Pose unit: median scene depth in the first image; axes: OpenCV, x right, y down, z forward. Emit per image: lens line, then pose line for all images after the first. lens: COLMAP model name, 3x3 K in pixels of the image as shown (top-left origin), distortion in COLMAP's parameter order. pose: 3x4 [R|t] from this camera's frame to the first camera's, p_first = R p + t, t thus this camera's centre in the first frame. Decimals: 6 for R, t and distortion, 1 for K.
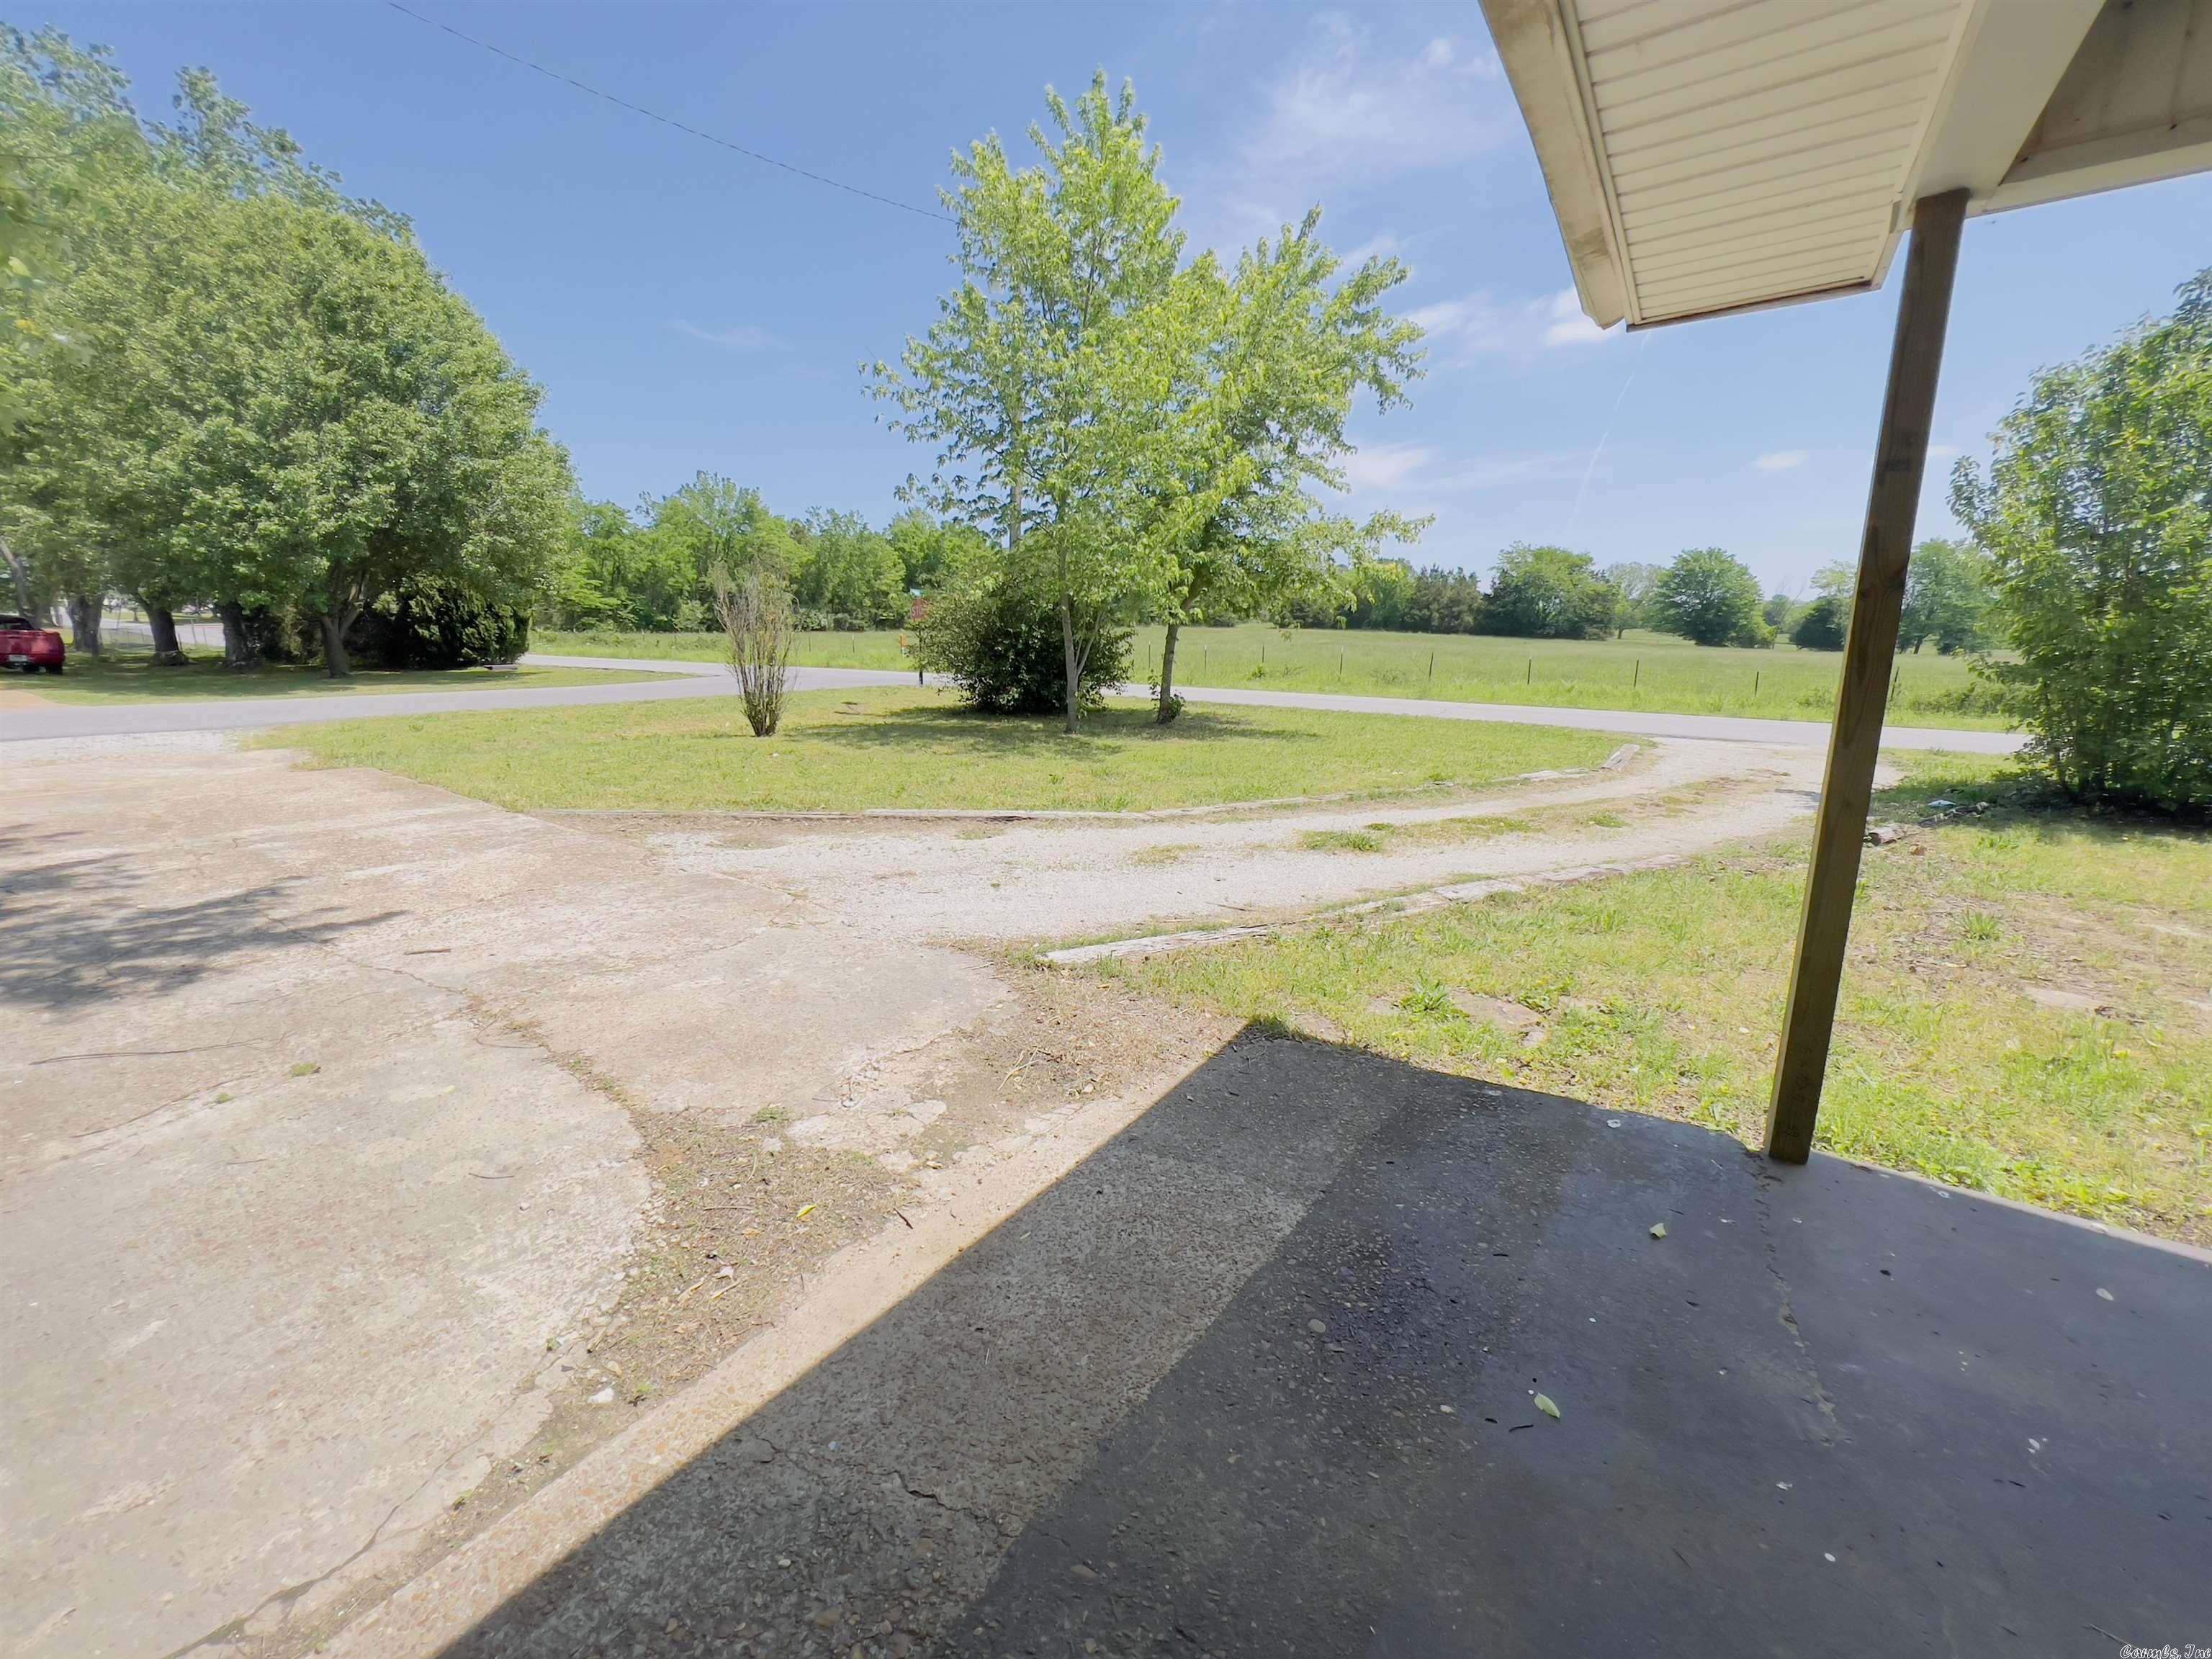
lens RADIAL K [[879.8, 0, 1112.2], [0, 879.8, 823.4], [0, 0, 1]] dist [-0.003937, -0.000128]
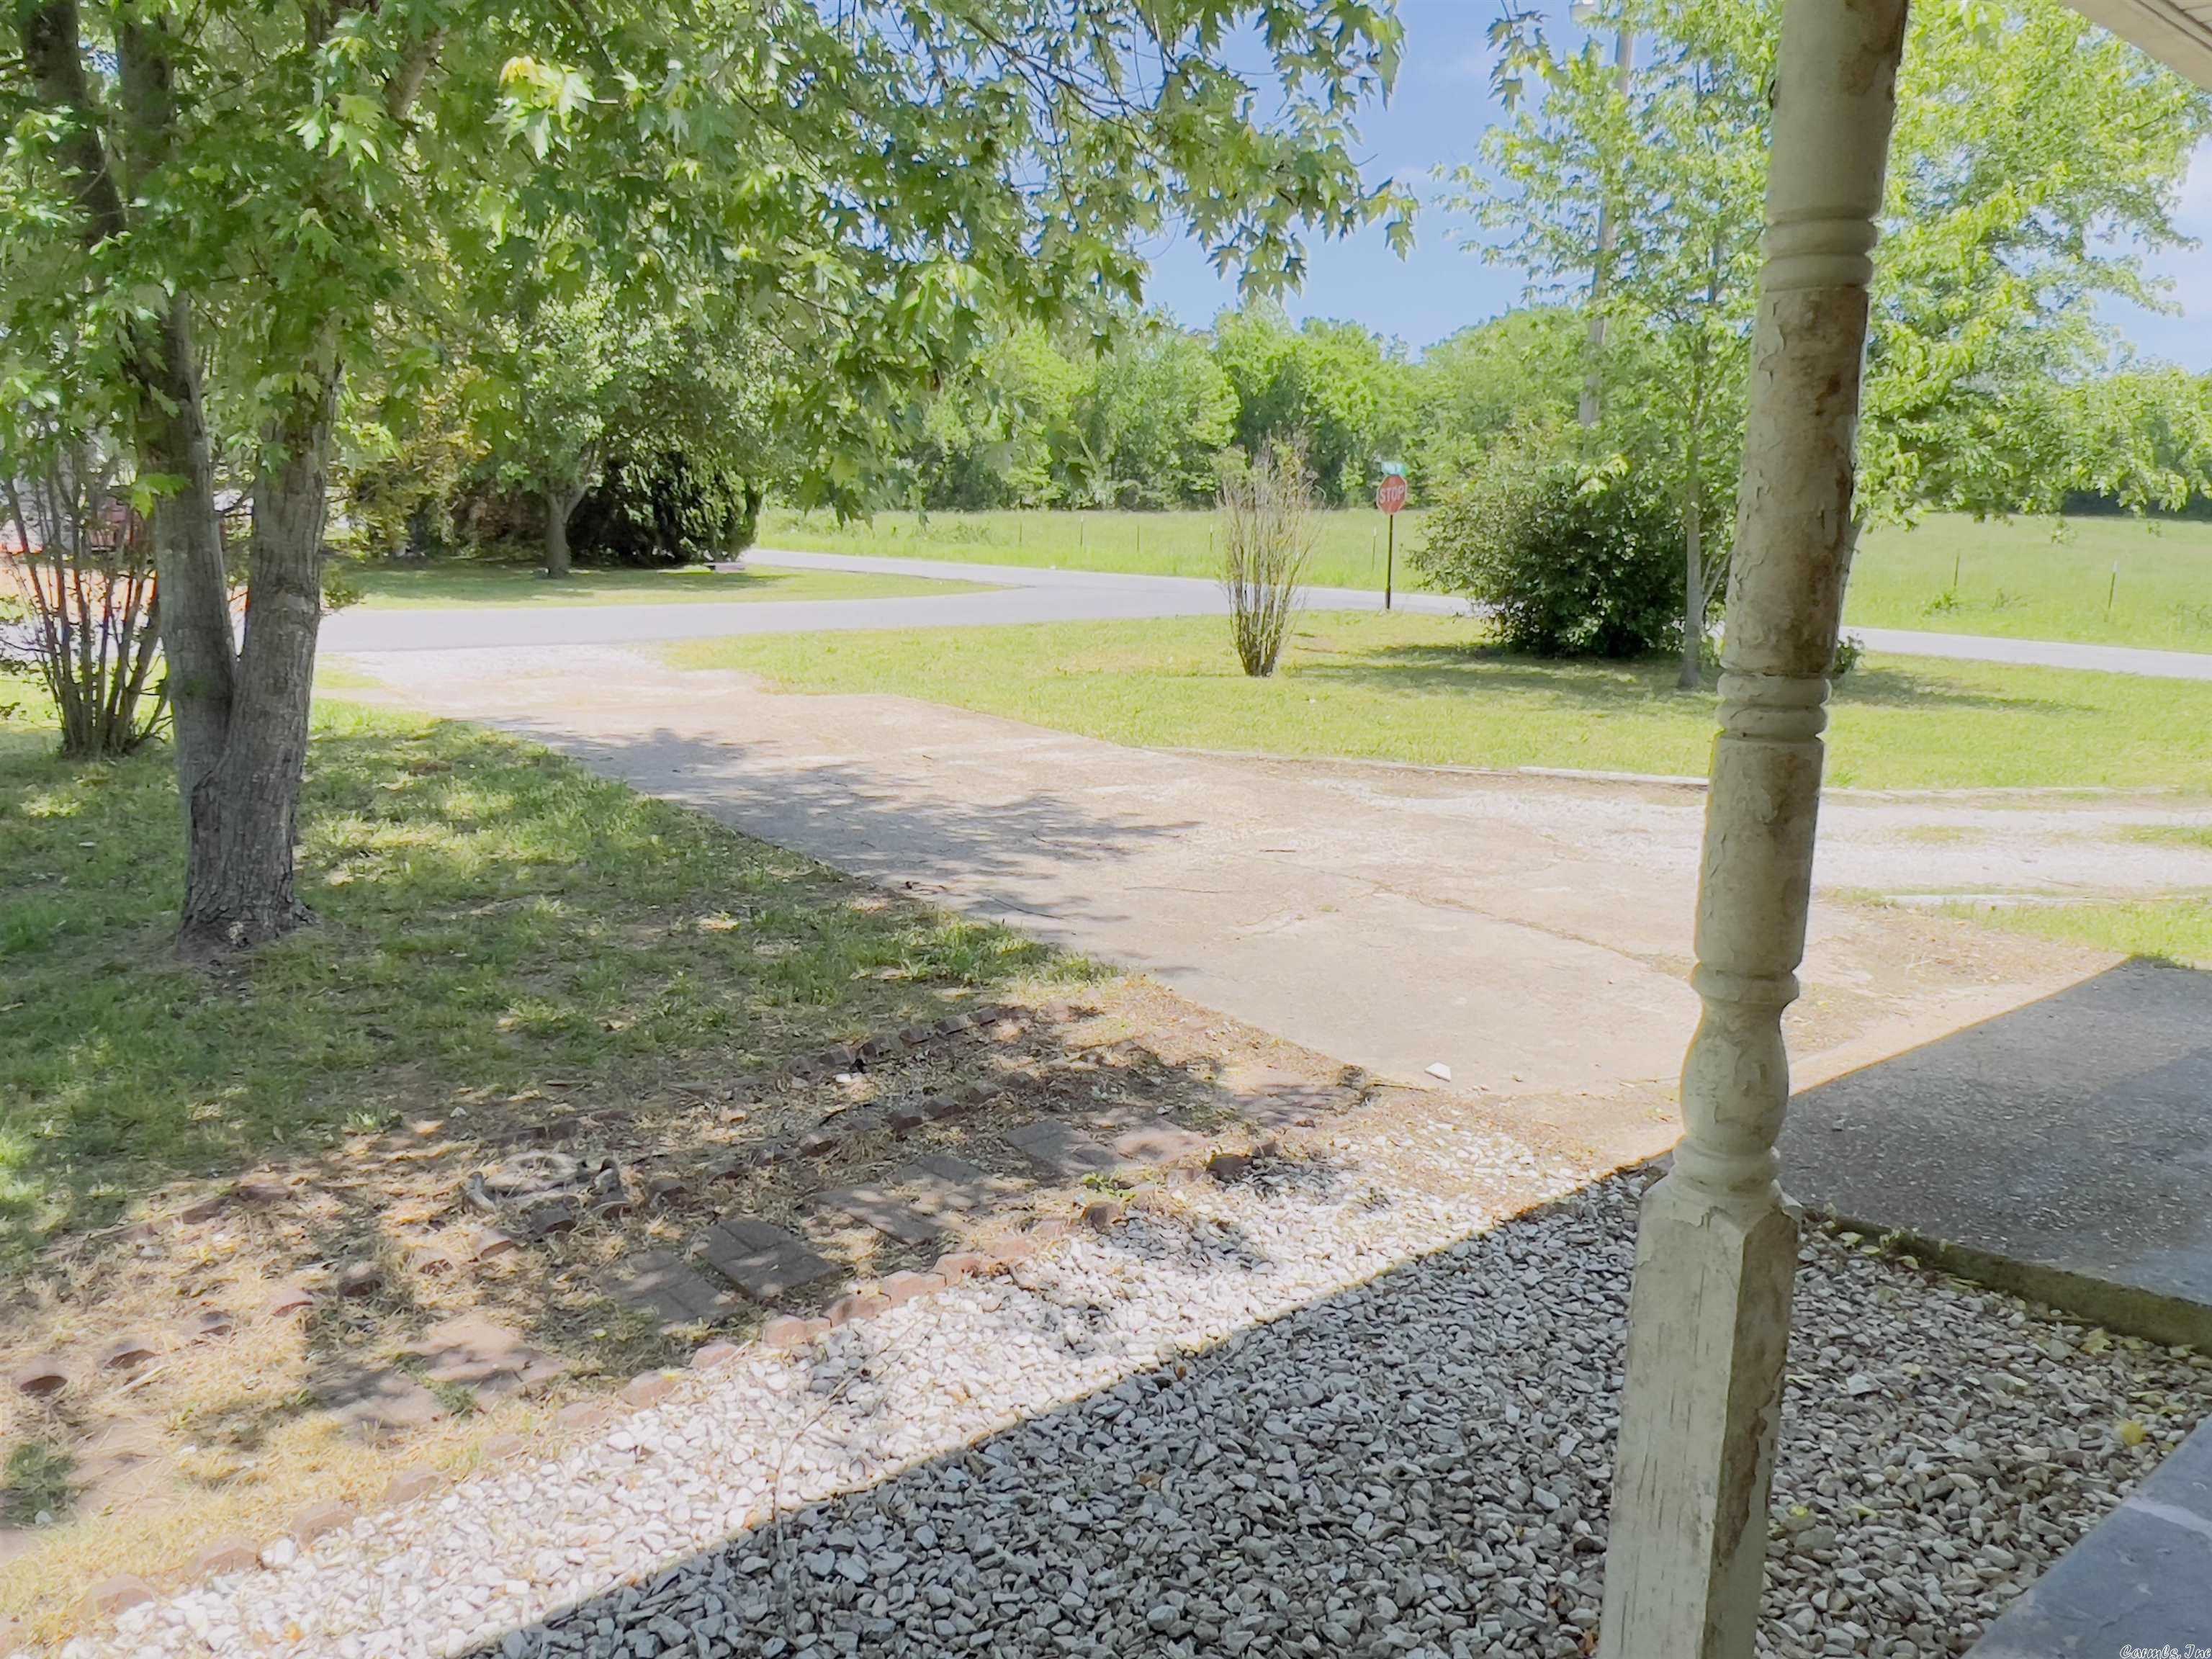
lens RADIAL K [[1640.2, 0, 1112.1], [0, 1640.2, 838.9], [0, 0, 1]] dist [-0.002523, 0.000143]
pose [[0.963480, 0.061860, -0.260536, -0.067623], [-0.065966, 0.997797, -0.007038, 0.024152], [0.259527, 0.023967, 0.965438, -0.157117]]
